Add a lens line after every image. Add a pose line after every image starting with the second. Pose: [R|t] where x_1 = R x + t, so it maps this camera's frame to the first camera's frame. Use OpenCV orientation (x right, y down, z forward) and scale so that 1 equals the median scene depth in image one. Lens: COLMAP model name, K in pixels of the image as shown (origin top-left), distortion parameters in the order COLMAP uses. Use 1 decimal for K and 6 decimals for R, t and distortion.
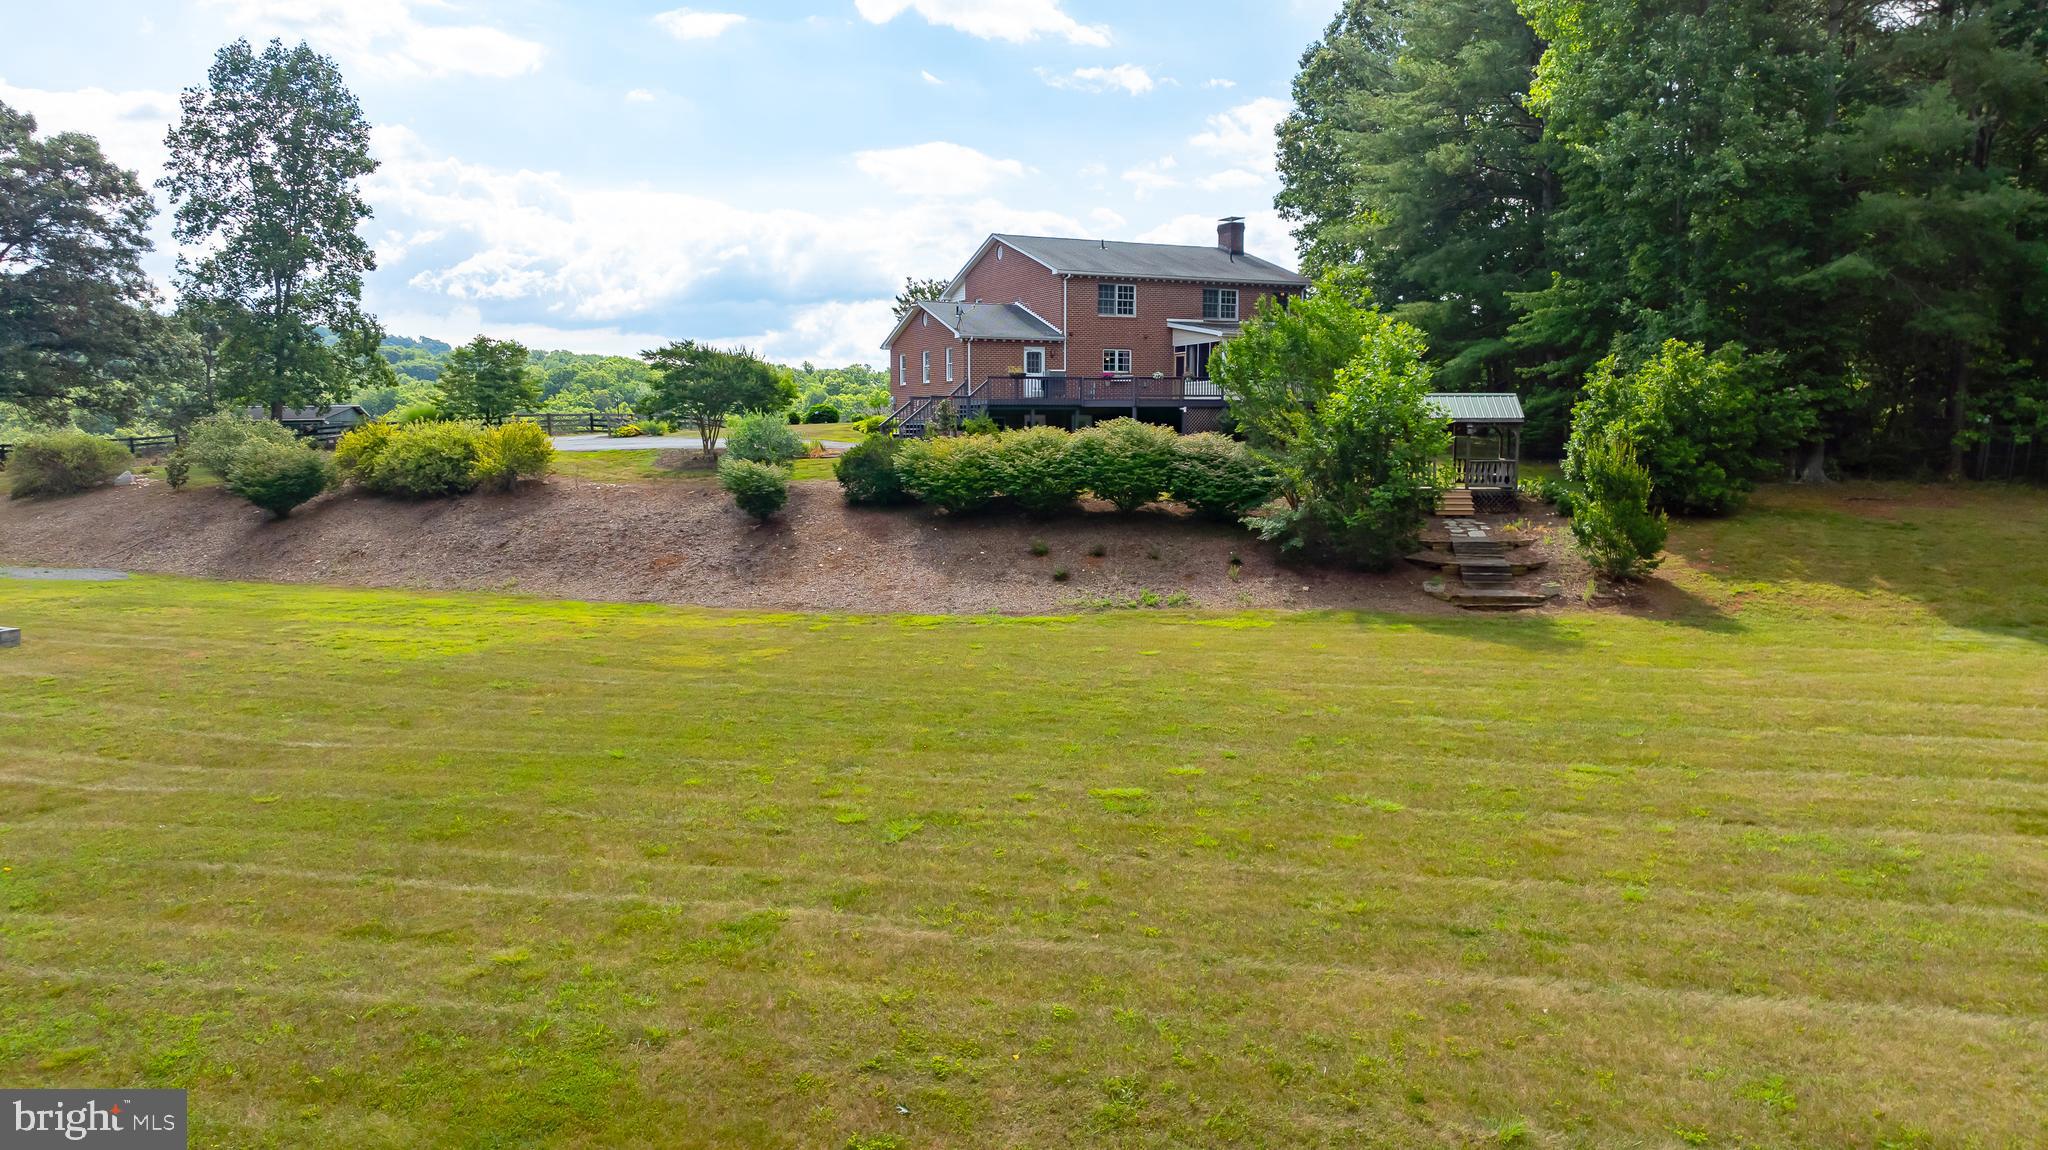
lens RADIAL K [[1473.6, 0, 1024.0], [0, 1473.6, 575.0], [0, 0, 1]] dist [-0.007388, -0.004421]
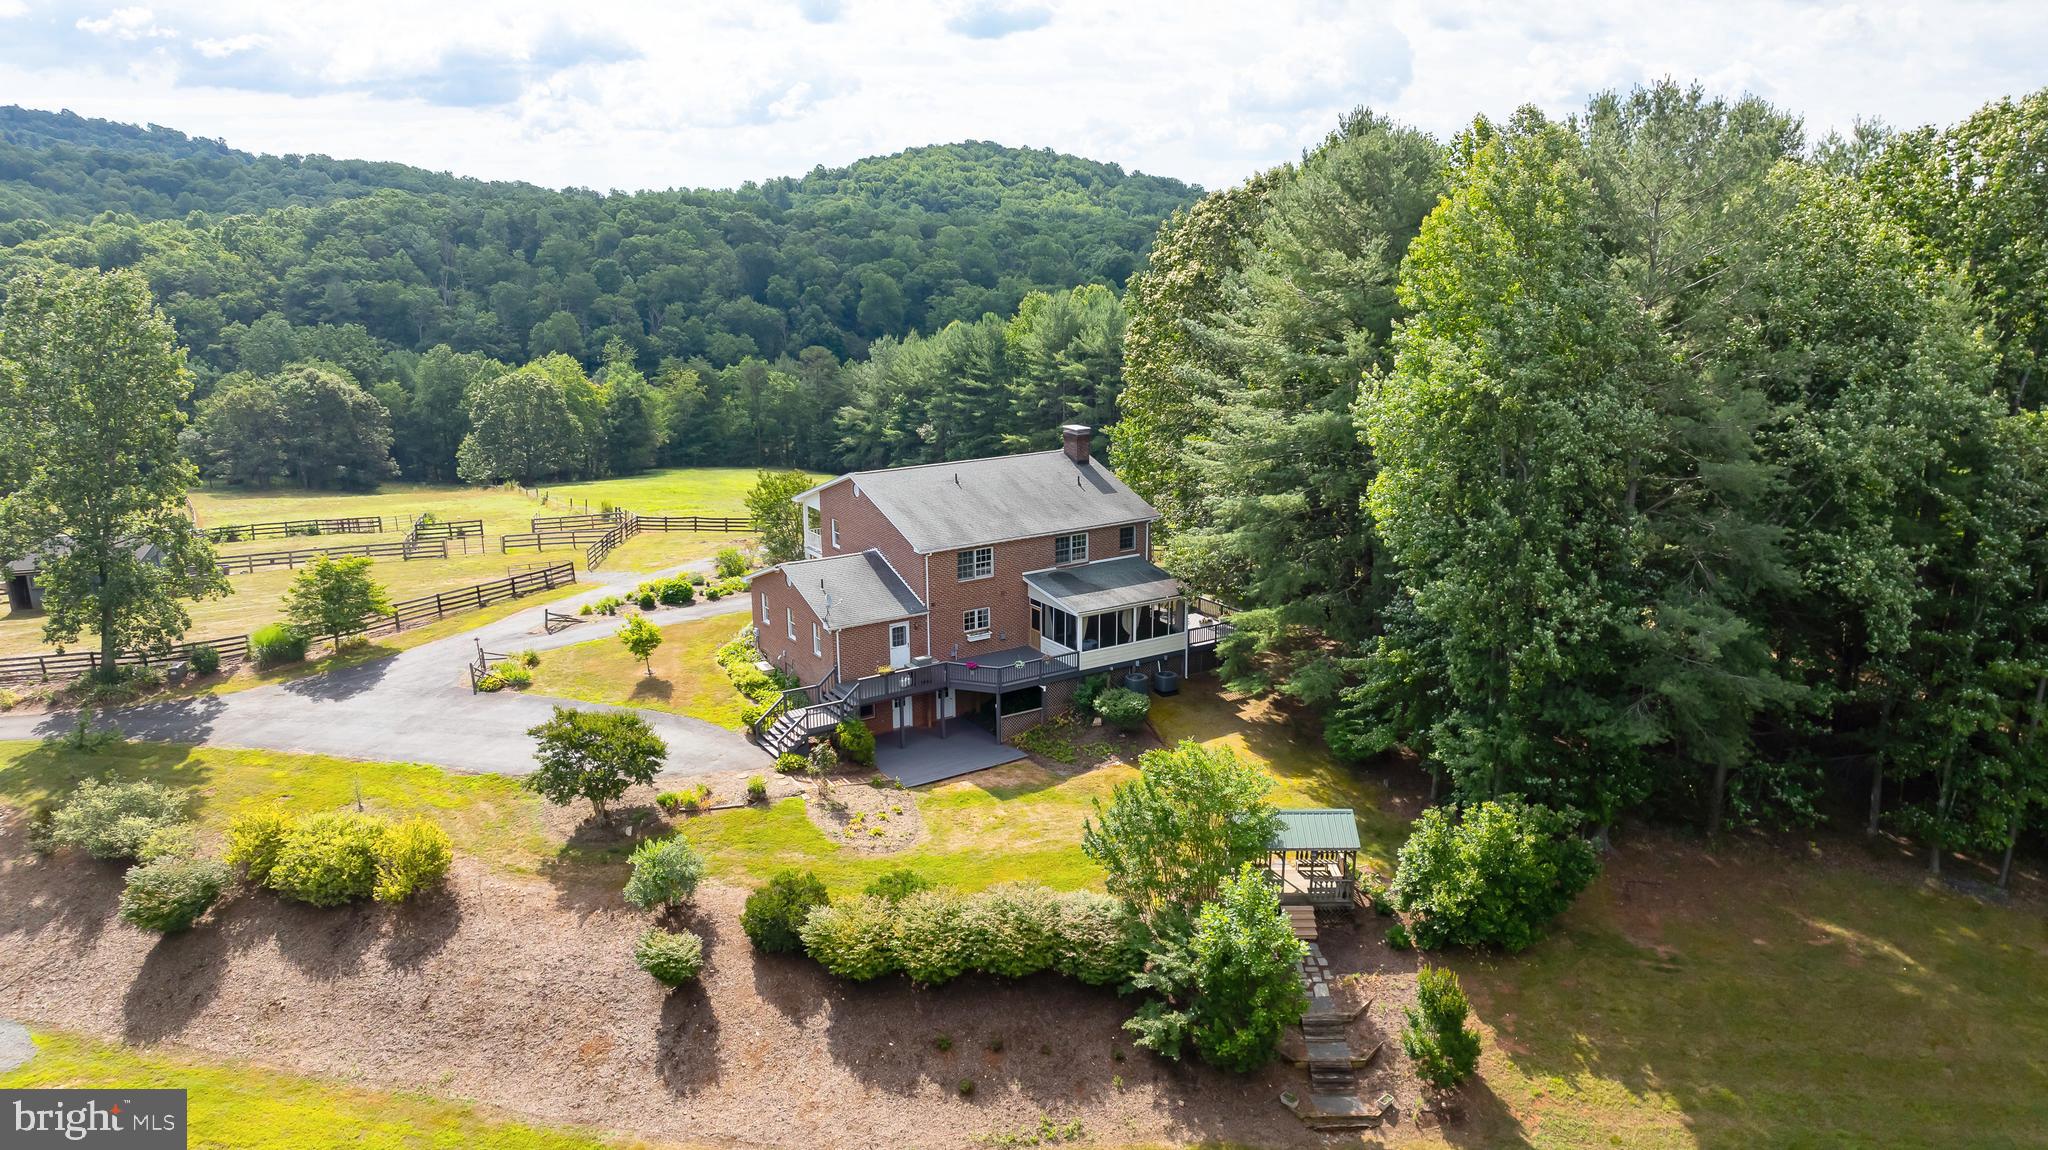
lens RADIAL K [[1473.6, 0, 1024.0], [0, 1473.6, 575.0], [0, 0, 1]] dist [-0.007388, -0.004421]
pose [[0.990776, -0.035428, 0.130798, -0.061608], [0.013808, 0.986590, 0.162635, -0.539492], [-0.134806, -0.159328, 0.977978, -0.043036]]
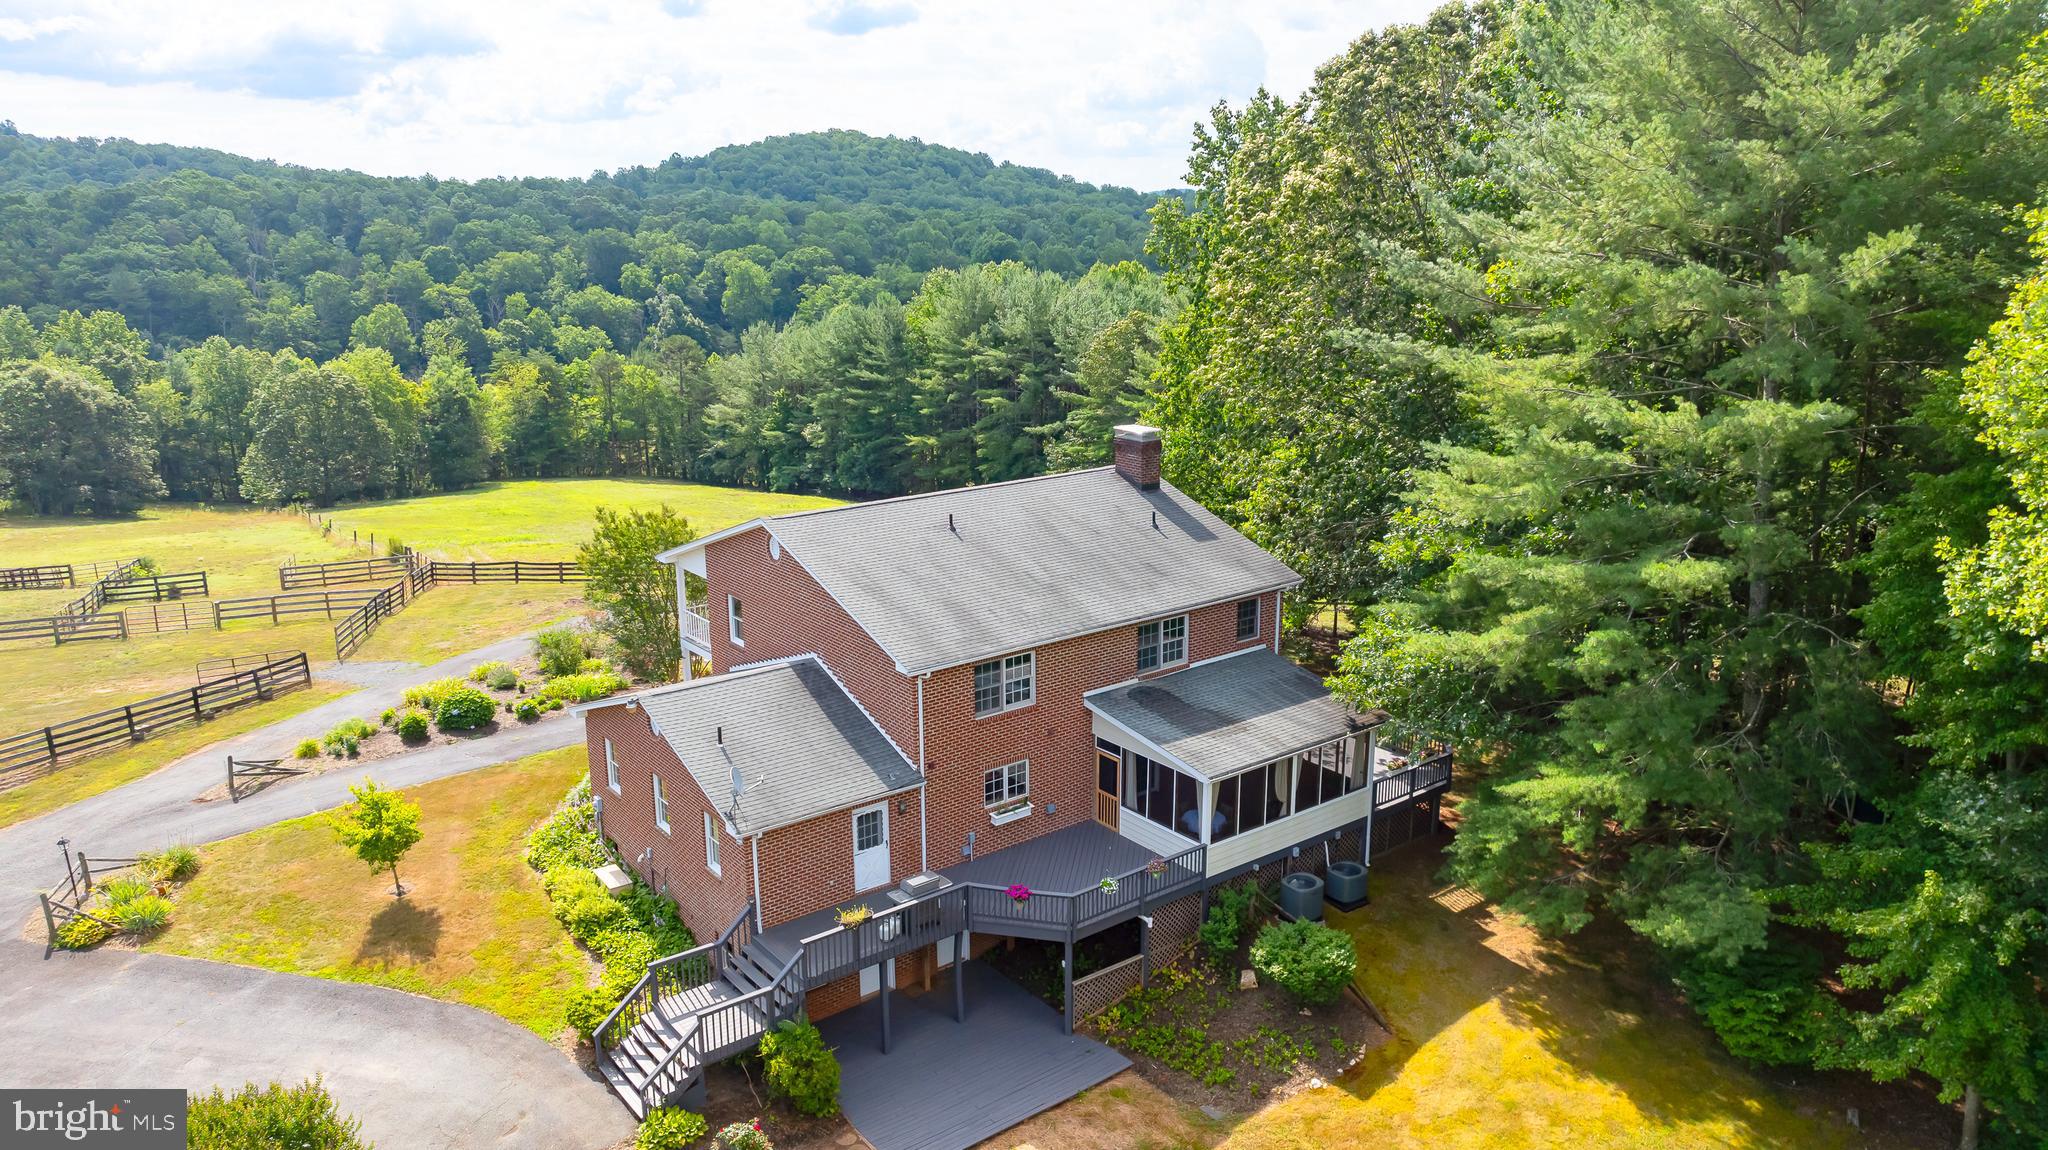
lens RADIAL K [[1450.3, 0, 1026.9], [0, 1450.3, 568.9], [0, 0, 1]] dist [-0.049577, 0.039704]
pose [[0.972582, -0.056292, 0.225645, -0.080139], [0.019127, 0.986338, 0.163621, -0.497749], [-0.231773, -0.154819, 0.960371, 0.727147]]
